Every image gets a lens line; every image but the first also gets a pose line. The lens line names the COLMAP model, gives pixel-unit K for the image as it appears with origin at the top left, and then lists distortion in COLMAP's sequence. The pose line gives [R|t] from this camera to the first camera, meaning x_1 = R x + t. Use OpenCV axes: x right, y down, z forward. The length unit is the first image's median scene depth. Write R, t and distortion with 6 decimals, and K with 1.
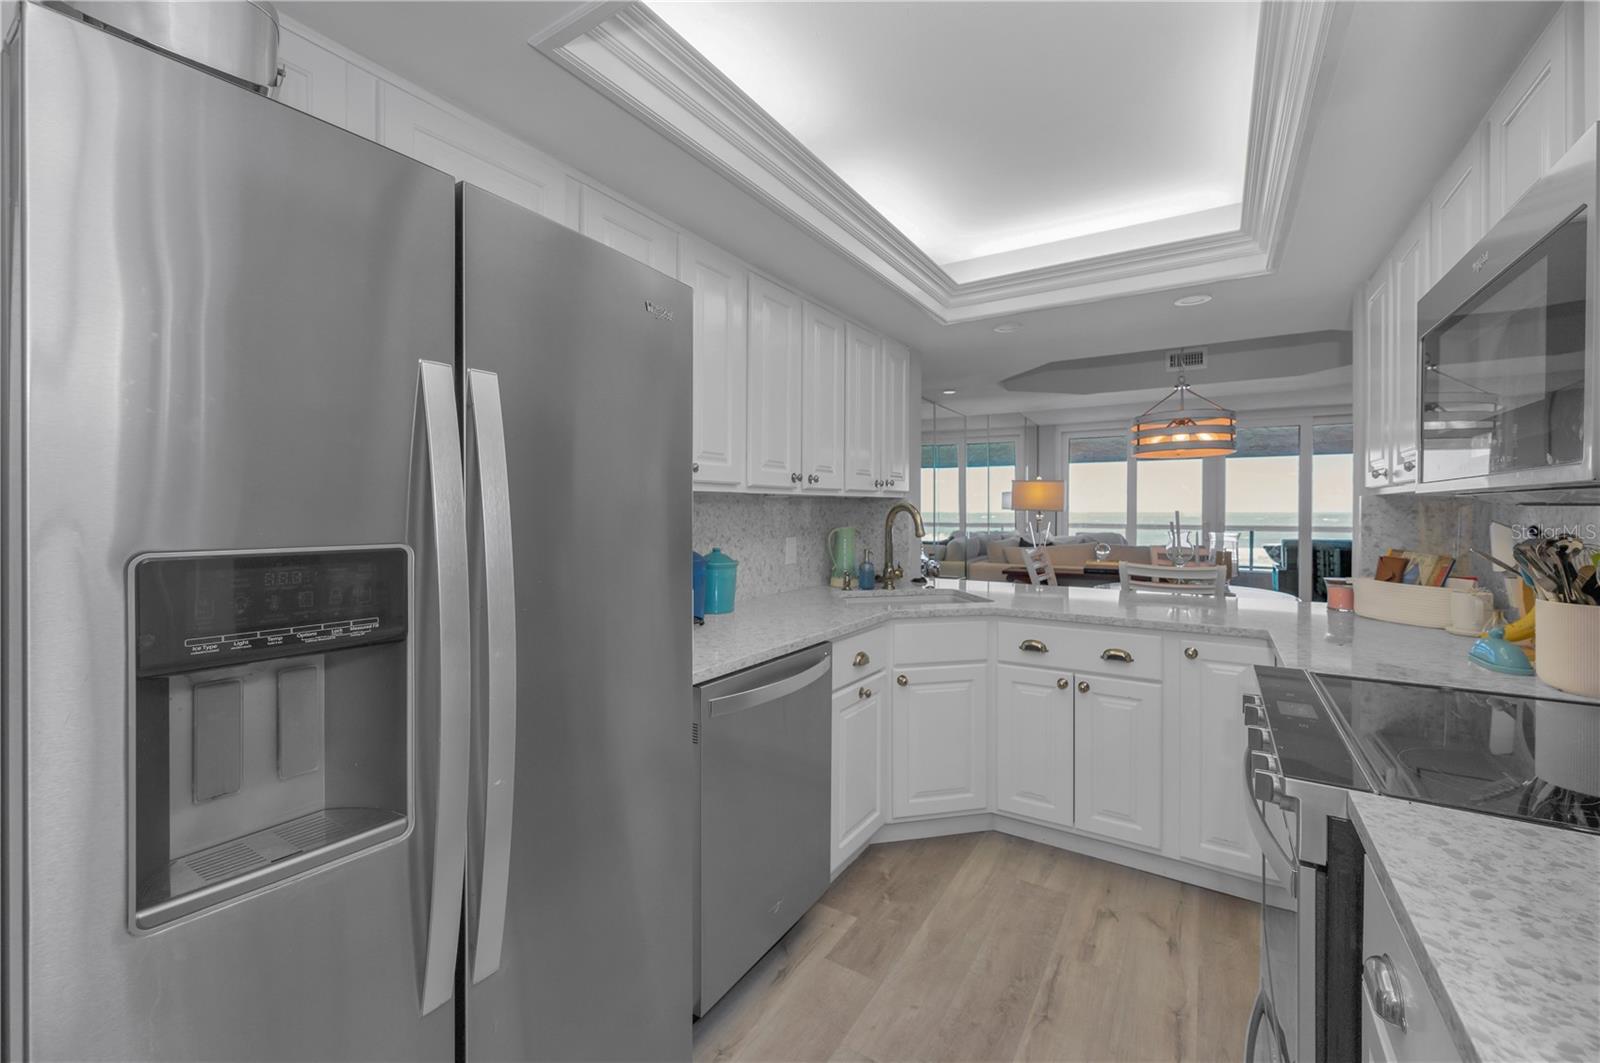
lens RADIAL K [[646.4, 0, 797.9], [0, 646.4, 519.7], [0, 0, 1]] dist [0.002374, -0.000336]
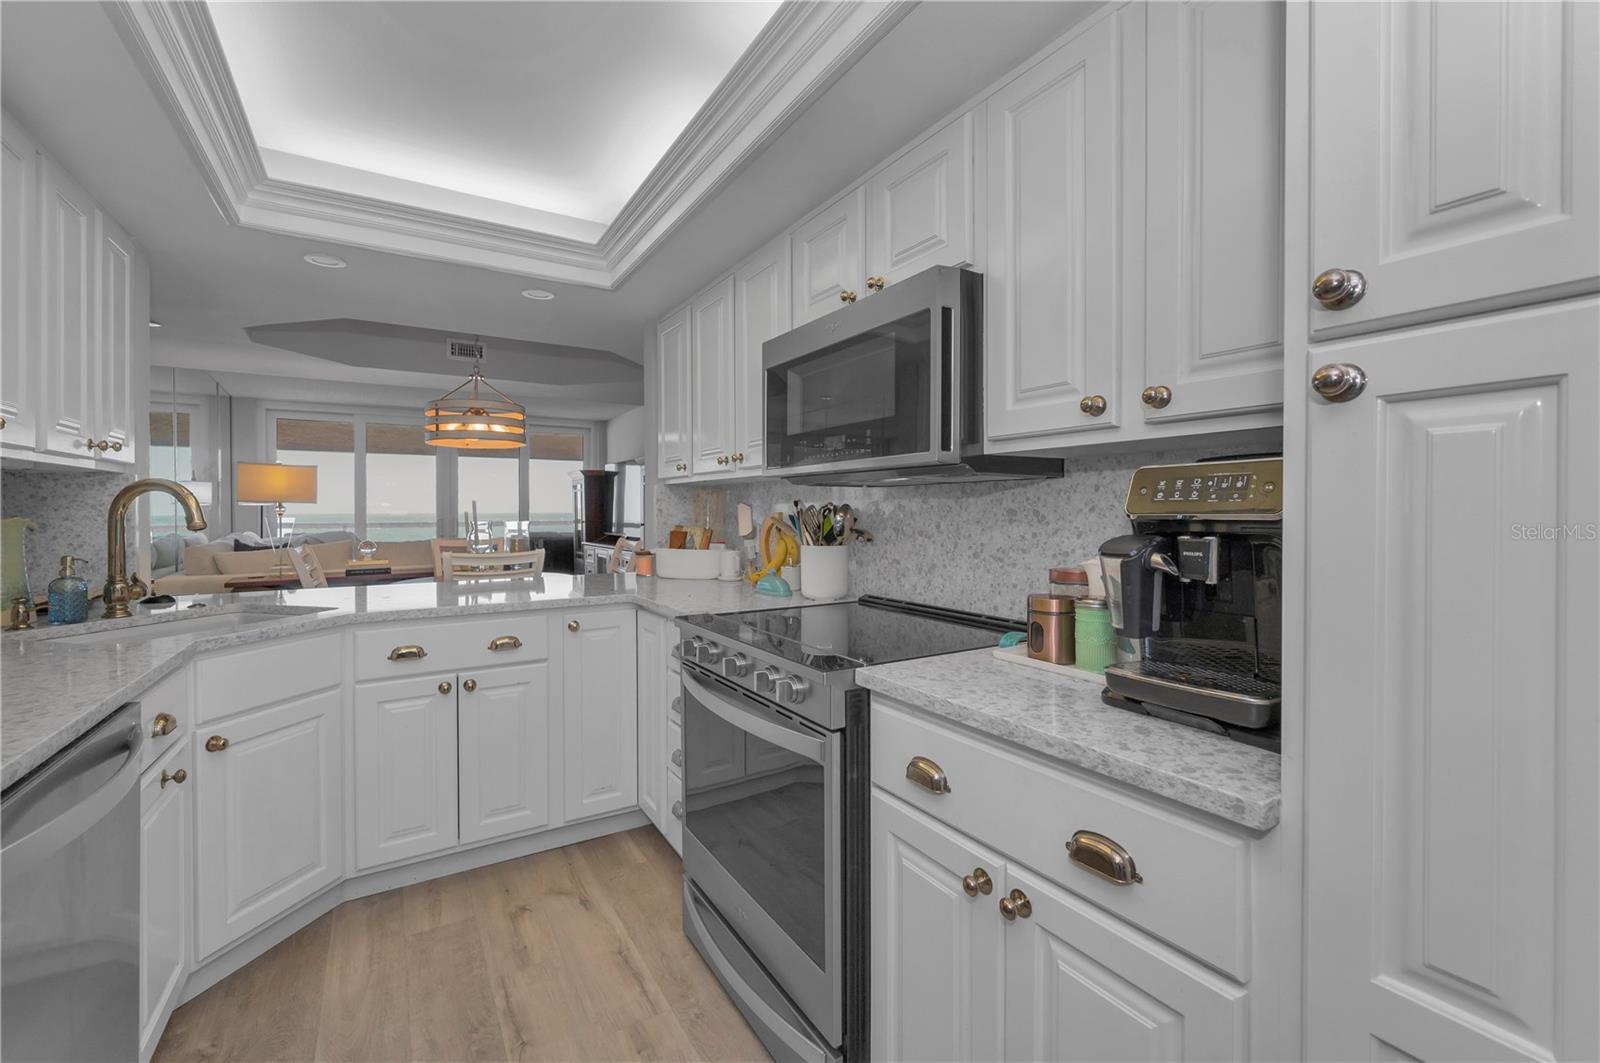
lens RADIAL K [[665.7, 0, 799.9], [0, 665.7, 517.2], [0, 0, 1]] dist [0.000875, 0.000465]
pose [[0.430555, -0.011973, 0.902485, -0.200618], [0.017615, 0.999833, 0.004861, 0.025668], [-0.902392, 0.013804, 0.430694, 0.172251]]
